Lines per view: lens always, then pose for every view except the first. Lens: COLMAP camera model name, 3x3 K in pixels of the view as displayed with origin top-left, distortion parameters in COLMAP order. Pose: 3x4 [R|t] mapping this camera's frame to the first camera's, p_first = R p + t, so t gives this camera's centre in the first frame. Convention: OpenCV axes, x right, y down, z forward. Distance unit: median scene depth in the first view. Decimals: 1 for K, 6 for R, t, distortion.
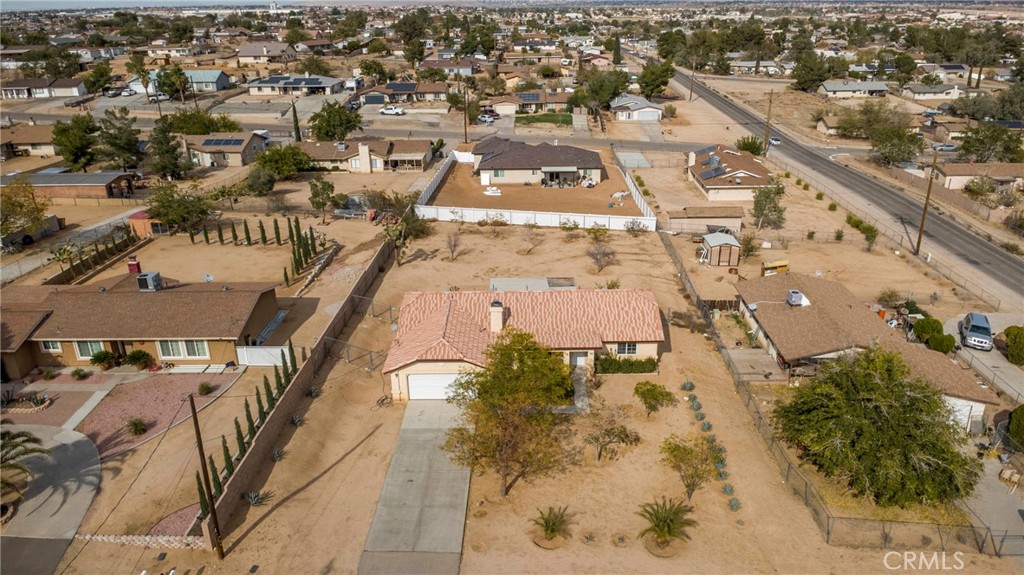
lens RADIAL K [[725.0, 0, 512.0], [0, 725.0, 287.5], [0, 0, 1]] dist [0.014469, -0.008483]
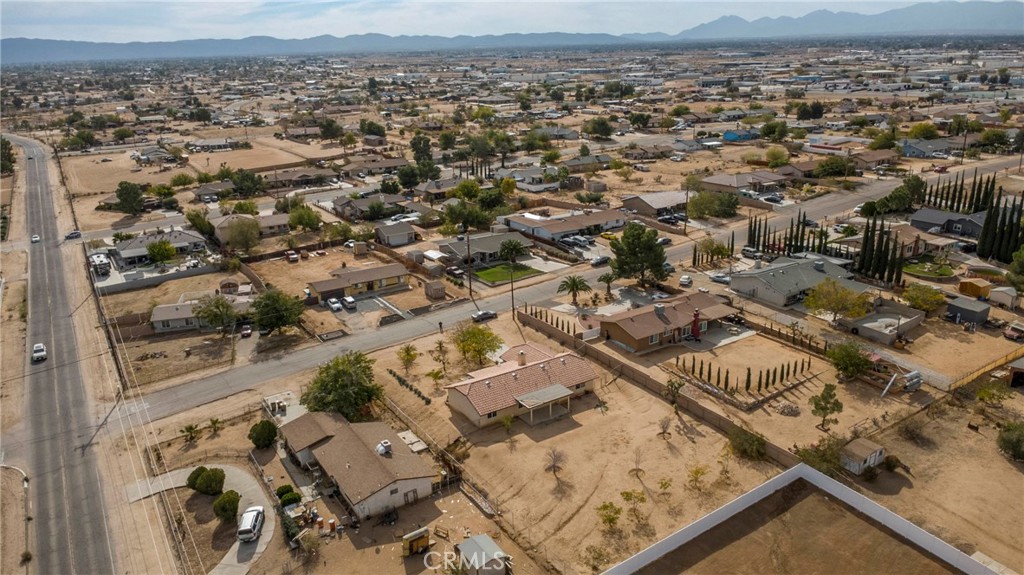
lens RADIAL K [[725.0, 0, 512.0], [0, 725.0, 287.5], [0, 0, 1]] dist [0.014469, -0.008483]
pose [[-0.824915, 0.203999, -0.527163, 0.605076], [-0.172263, 0.797517, 0.578180, -0.762198], [0.538369, 0.567760, -0.622742, 1.281946]]
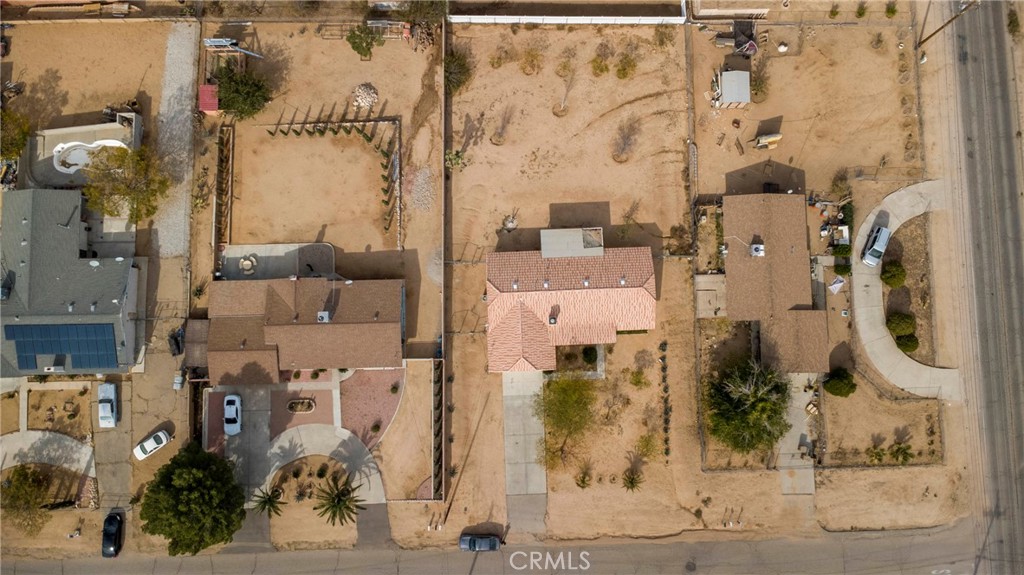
lens RADIAL K [[725.0, 0, 512.0], [0, 725.0, 287.5], [0, 0, 1]] dist [0.014469, -0.008483]
pose [[0.998879, -0.045469, 0.013145, -0.077179], [0.007947, 0.434893, 0.900447, -0.871297], [-0.046659, -0.899334, 0.434767, 0.237208]]
